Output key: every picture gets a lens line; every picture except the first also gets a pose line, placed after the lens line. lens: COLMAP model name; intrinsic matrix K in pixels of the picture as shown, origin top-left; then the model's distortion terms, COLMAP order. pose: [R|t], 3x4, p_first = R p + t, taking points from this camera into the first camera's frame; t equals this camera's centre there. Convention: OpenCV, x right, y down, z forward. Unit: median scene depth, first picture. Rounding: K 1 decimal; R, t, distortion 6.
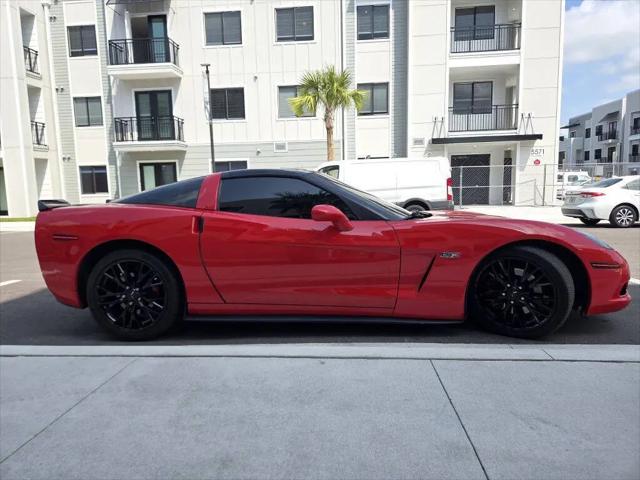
lens RADIAL K [[433.8, 0, 314.3], [0, 433.8, 237.3], [0, 0, 1]] dist [0.054591, -0.051292]
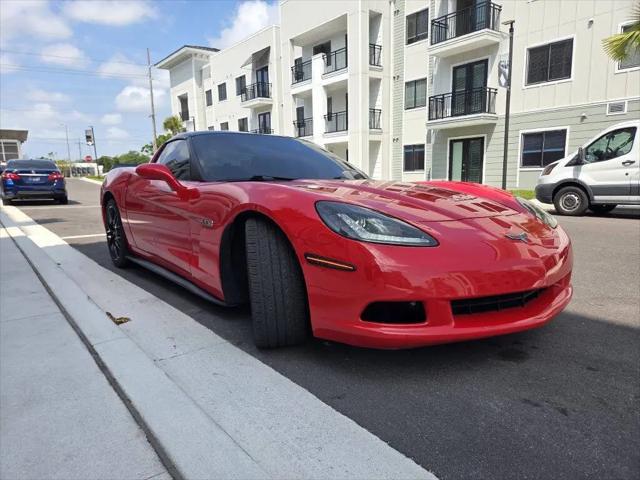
lens RADIAL K [[433.0, 0, 314.8], [0, 433.0, 246.9], [0, 0, 1]] dist [0.059003, -0.056348]
pose [[0.672550, 0.130902, -0.728382, 0.157489], [-0.081955, 0.991352, 0.102489, -0.002354], [0.735499, -0.009234, 0.677463, 0.085442]]
